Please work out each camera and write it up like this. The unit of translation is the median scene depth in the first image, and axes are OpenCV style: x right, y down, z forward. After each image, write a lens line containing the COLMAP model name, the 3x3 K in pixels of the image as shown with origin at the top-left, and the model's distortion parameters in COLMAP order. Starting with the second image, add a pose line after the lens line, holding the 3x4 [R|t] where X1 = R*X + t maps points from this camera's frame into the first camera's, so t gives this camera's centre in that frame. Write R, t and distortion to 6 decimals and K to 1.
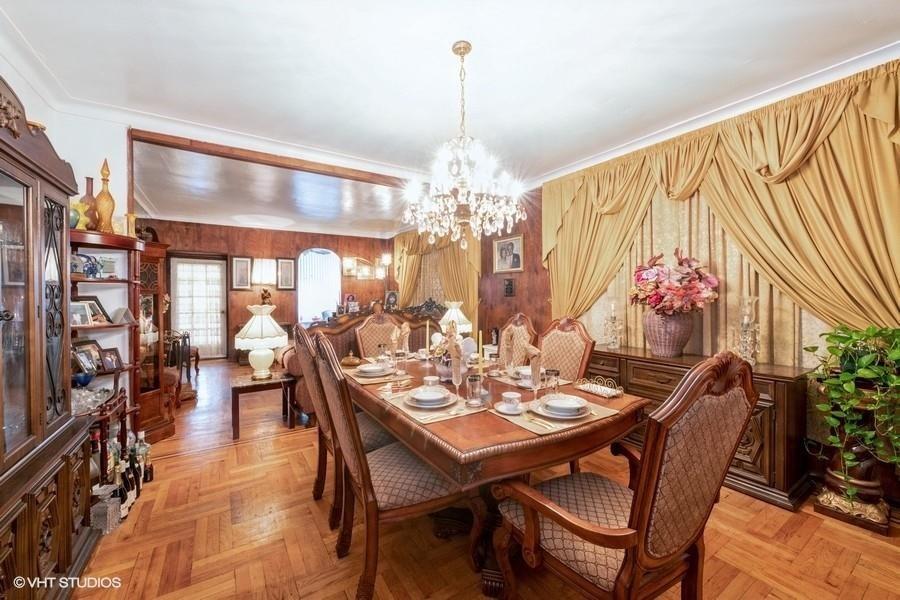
lens RADIAL K [[355.9, 0, 450.0], [0, 355.9, 300.0], [0, 0, 1]] dist [-0.001970, -0.000777]
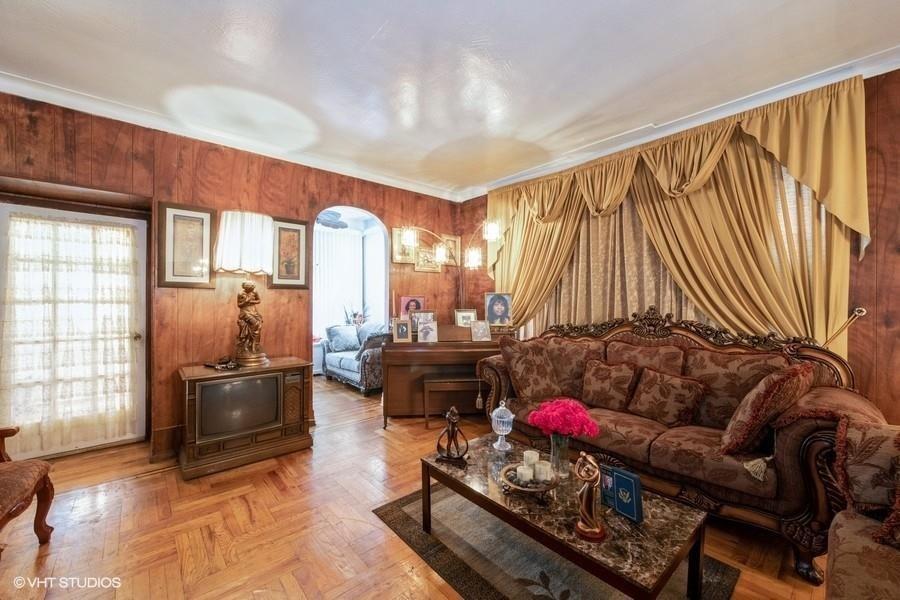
lens RADIAL K [[355.9, 0, 450.0], [0, 355.9, 300.0], [0, 0, 1]] dist [-0.001970, -0.000777]
pose [[0.989377, 0.006609, 0.145224, -0.327733], [-0.004852, 0.999911, -0.012447, -0.007729], [-0.145293, 0.011610, 0.989321, 0.520863]]
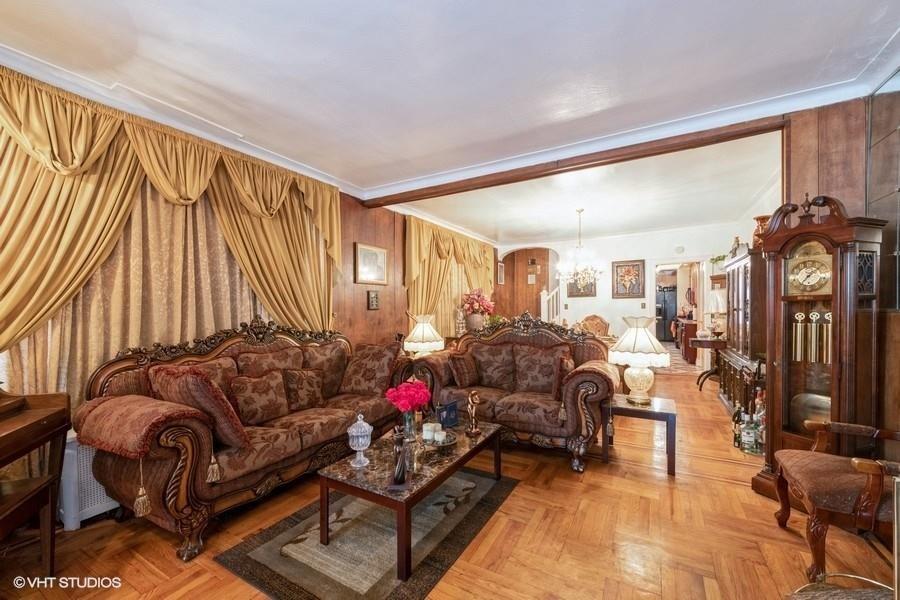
lens RADIAL K [[357.3, 0, 450.6], [0, 357.3, 315.4], [0, 0, 1]] dist [-0.000059, -0.000091]
pose [[-0.462750, -0.011816, 0.886410, -0.754041], [0.020545, 0.999500, 0.024049, -0.017371], [-0.886251, 0.029339, -0.462276, 1.285505]]
